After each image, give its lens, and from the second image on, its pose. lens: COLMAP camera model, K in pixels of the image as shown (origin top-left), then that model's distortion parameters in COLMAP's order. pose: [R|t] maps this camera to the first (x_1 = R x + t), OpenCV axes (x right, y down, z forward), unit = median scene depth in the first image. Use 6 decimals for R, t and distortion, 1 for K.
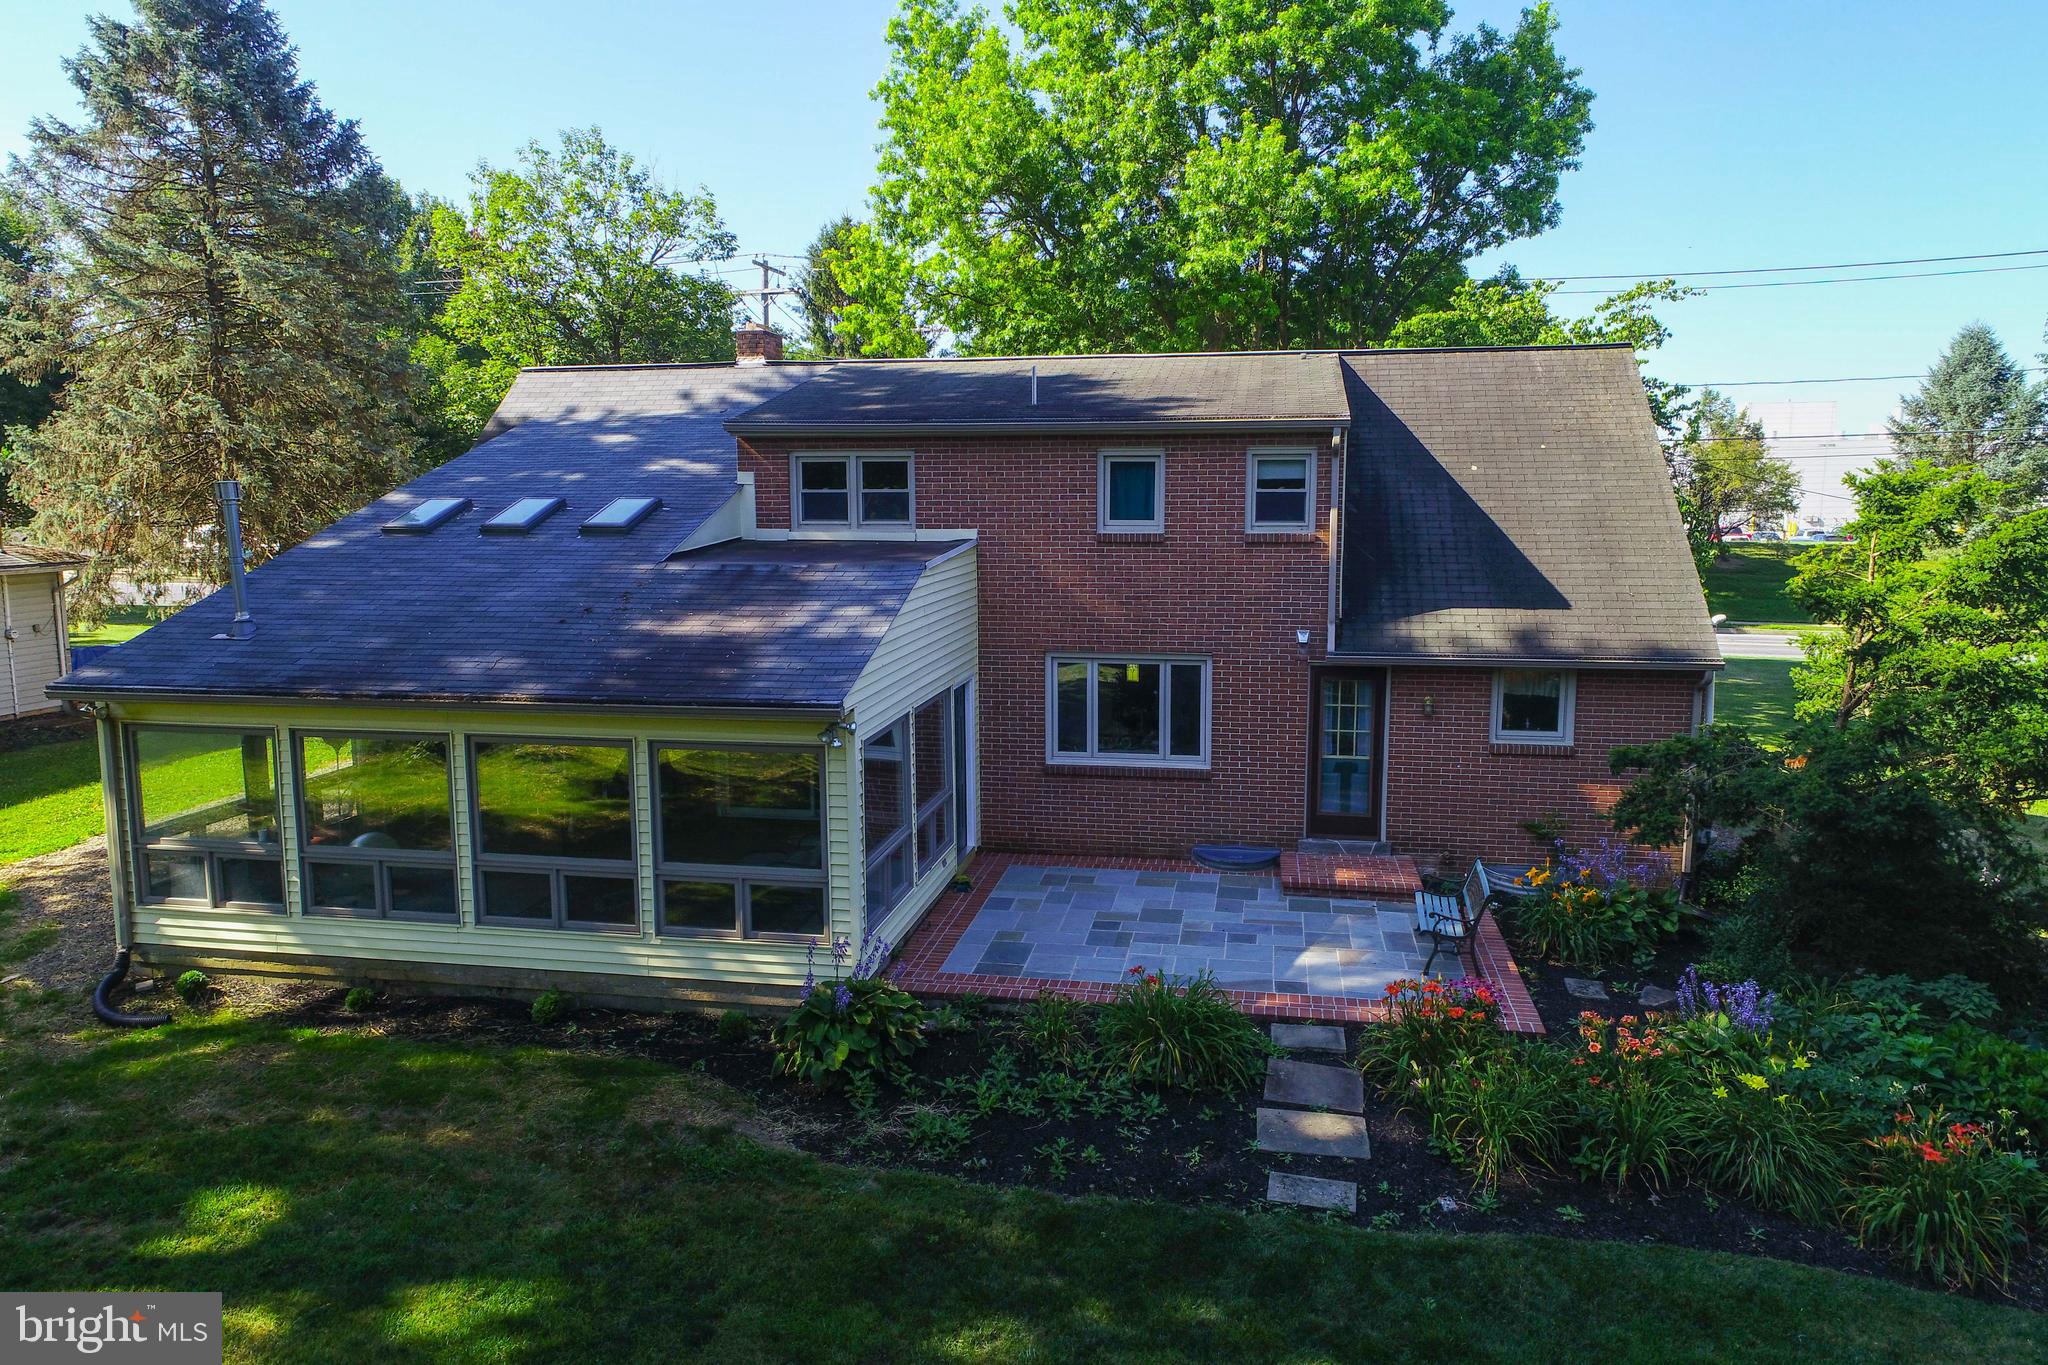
lens RADIAL K [[1320.1, 0, 1024.0], [0, 1320.1, 682.5], [0, 0, 1]] dist [-0.010829, -0.004060]
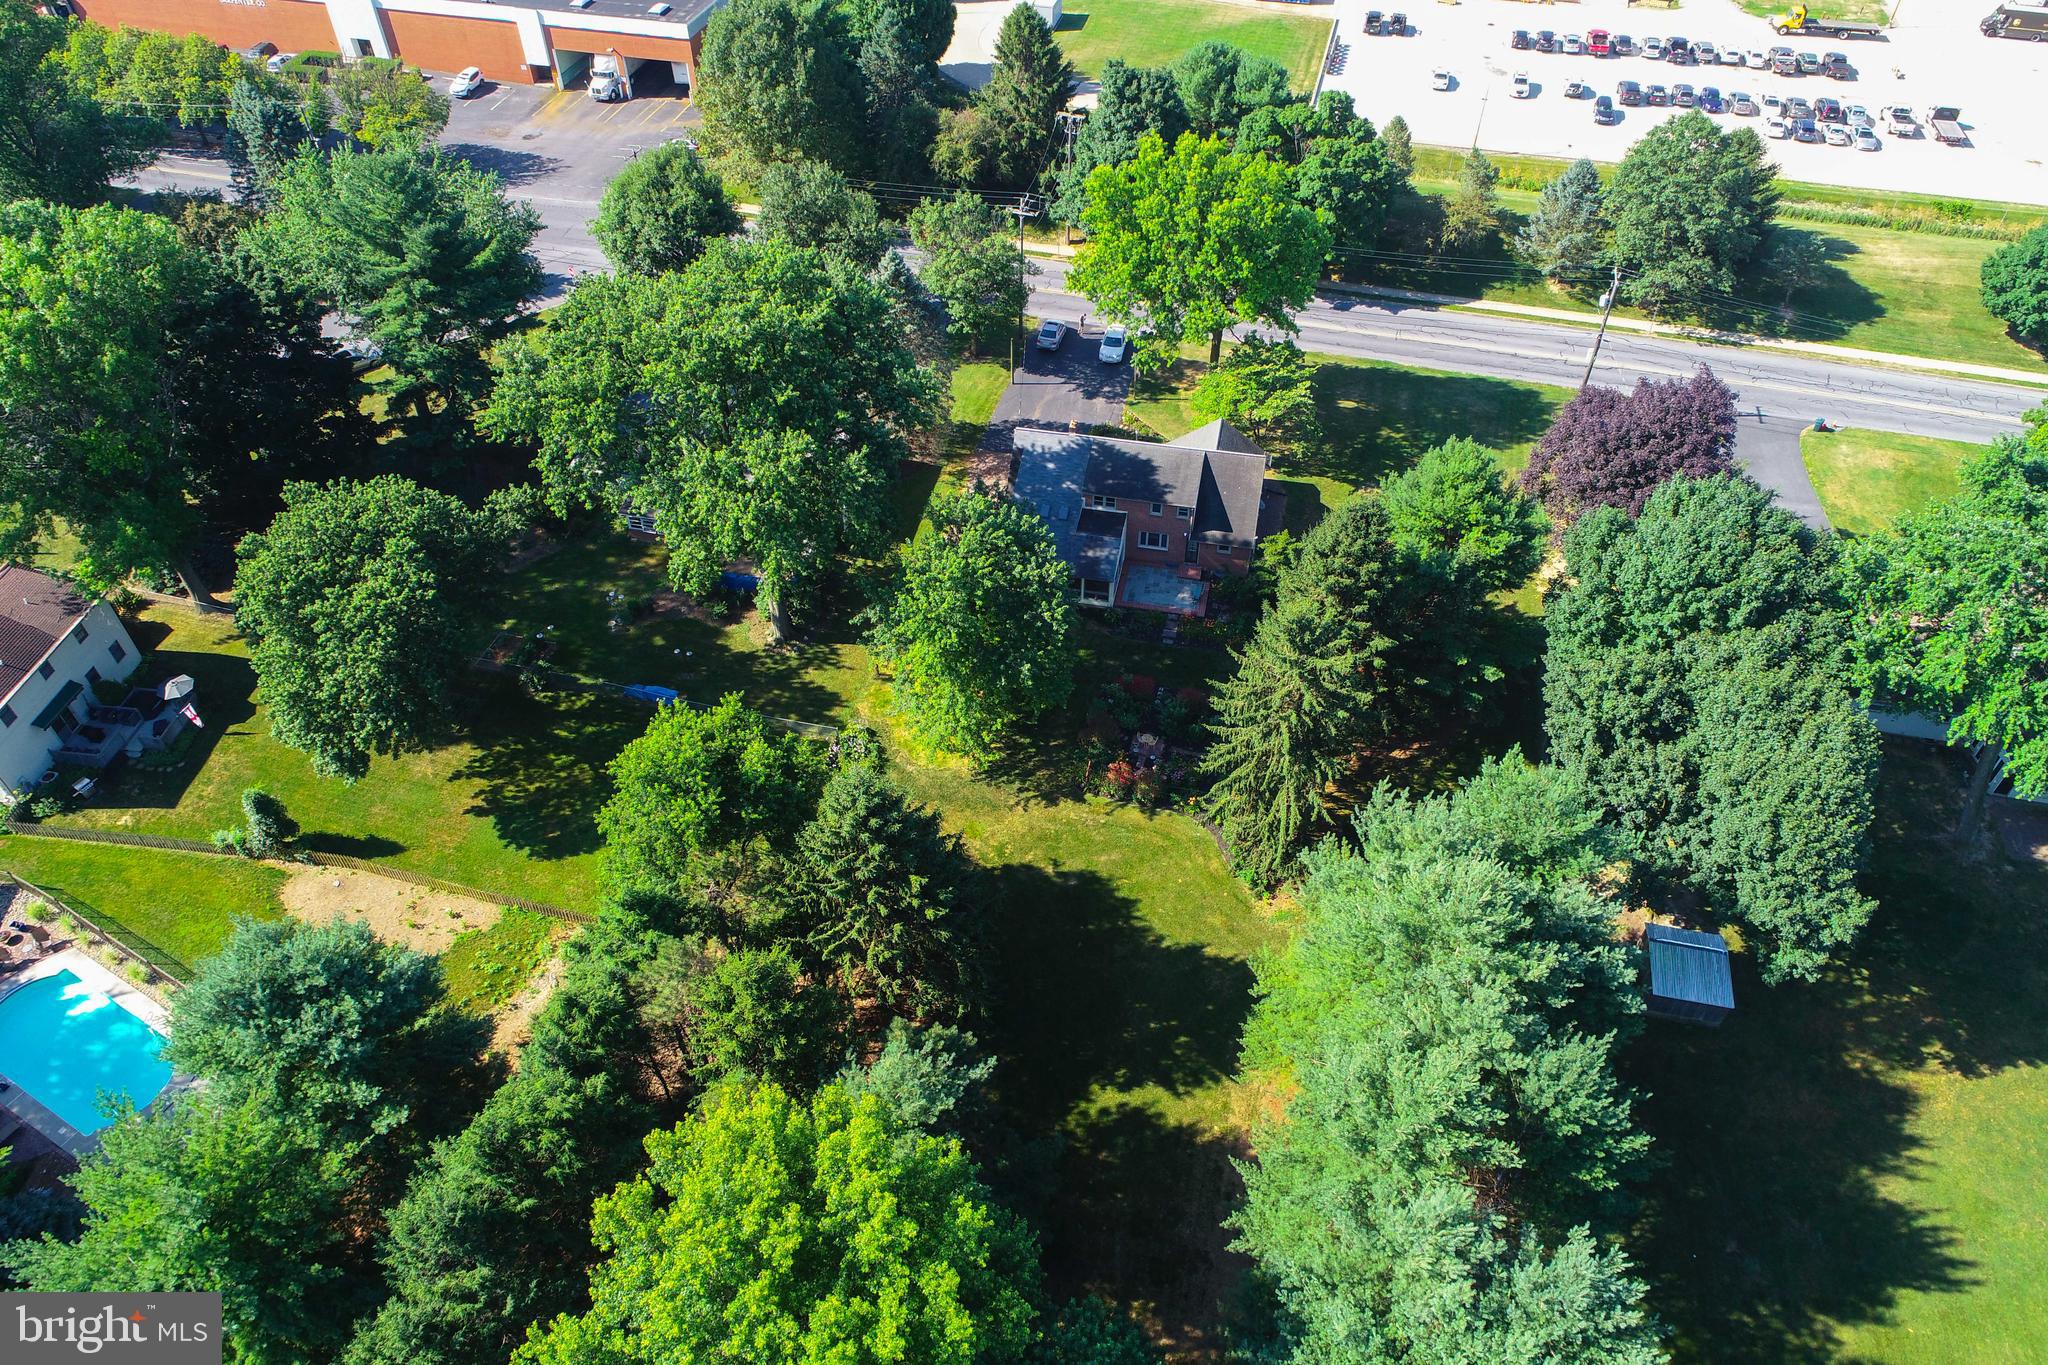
lens RADIAL K [[1320.1, 0, 1024.0], [0, 1320.1, 682.5], [0, 0, 1]] dist [-0.010829, -0.004060]
pose [[0.999785, 0.011343, -0.017337, -0.363180], [0.001831, 0.785156, 0.619295, -2.957842], [0.020637, -0.619194, 0.784967, -3.731744]]
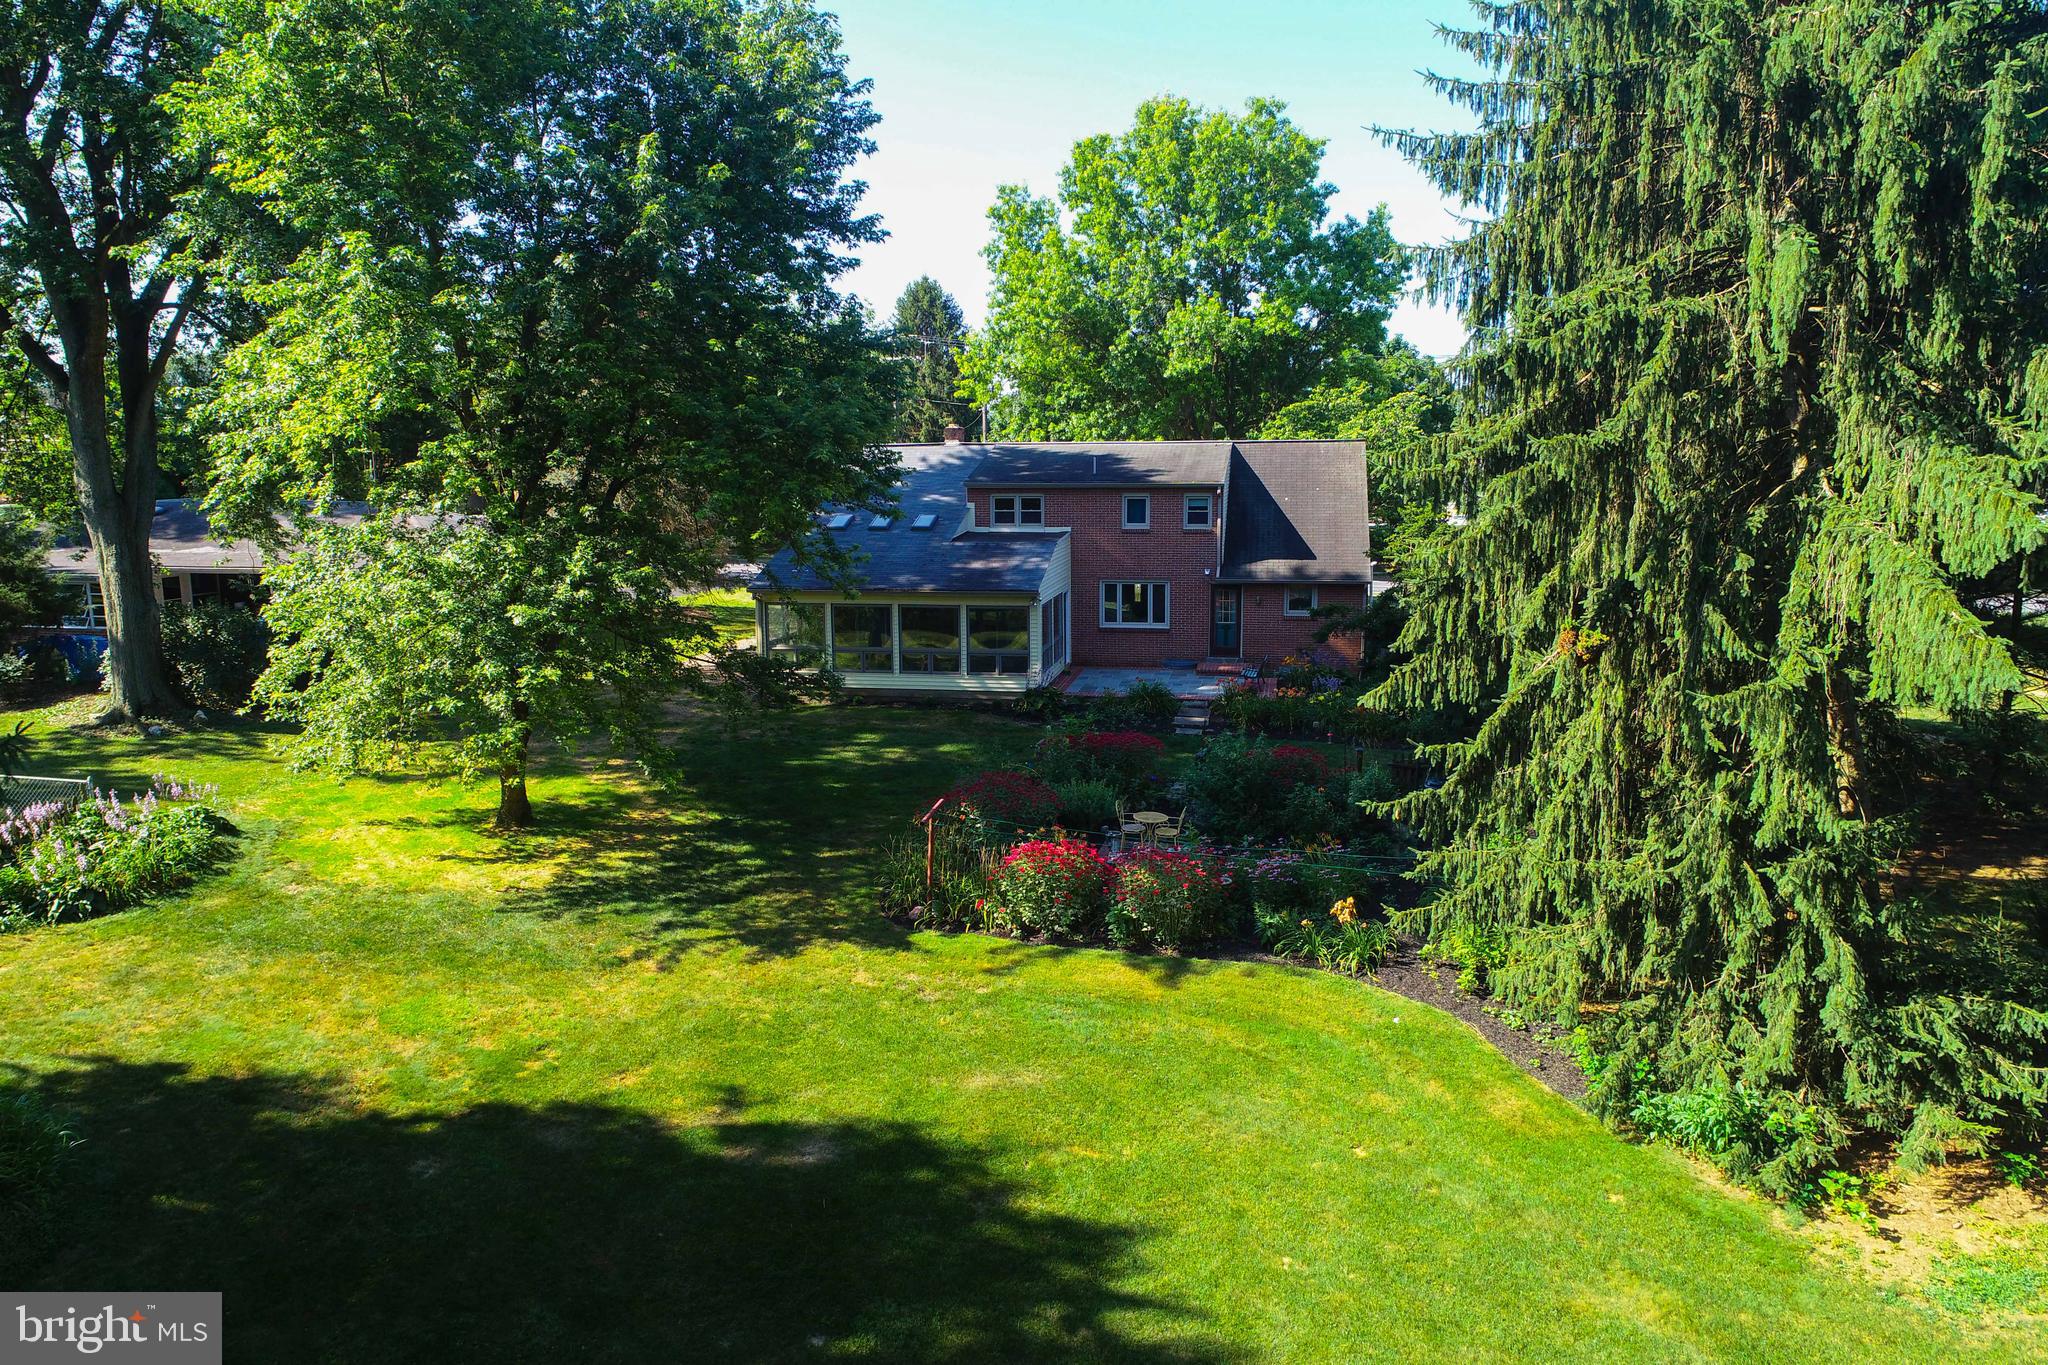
lens RADIAL K [[1320.1, 0, 1024.0], [0, 1320.1, 682.5], [0, 0, 1]] dist [-0.010829, -0.004060]
pose [[0.999975, -0.001707, -0.006903, -0.106374], [0.001867, 0.999726, 0.023327, 0.109749], [0.006862, -0.023339, 0.999704, -1.409735]]
